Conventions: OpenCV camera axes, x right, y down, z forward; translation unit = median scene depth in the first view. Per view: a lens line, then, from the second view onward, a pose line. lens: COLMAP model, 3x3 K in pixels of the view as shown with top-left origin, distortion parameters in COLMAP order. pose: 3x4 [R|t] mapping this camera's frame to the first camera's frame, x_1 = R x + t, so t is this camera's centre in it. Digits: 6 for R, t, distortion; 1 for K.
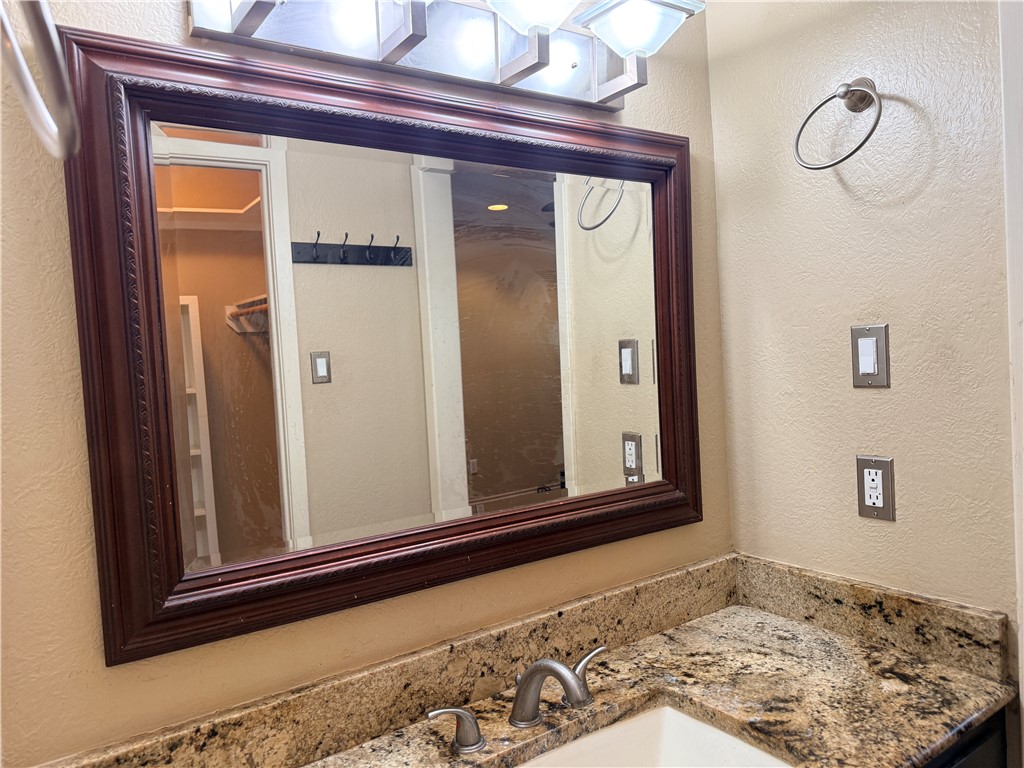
lens RADIAL K [[740.9, 0, 511.6], [0, 740.9, 374.6], [0, 0, 1]] dist [0.008149, -0.004342]
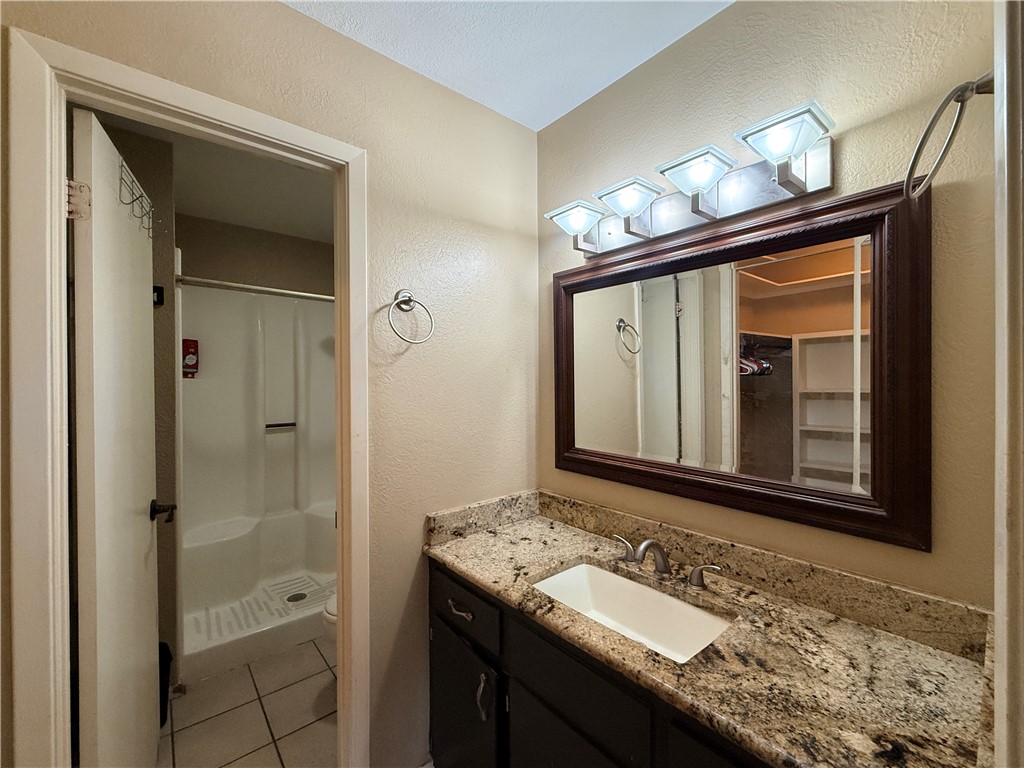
lens RADIAL K [[419.9, 0, 513.0], [0, 419.9, 384.3], [0, 0, 1]] dist [0.000084, -0.000645]
pose [[0.099441, 0.060172, -0.993222, 0.932041], [-0.034332, 0.997783, 0.057011, -0.053766], [0.994451, 0.028430, 0.101286, 0.465093]]
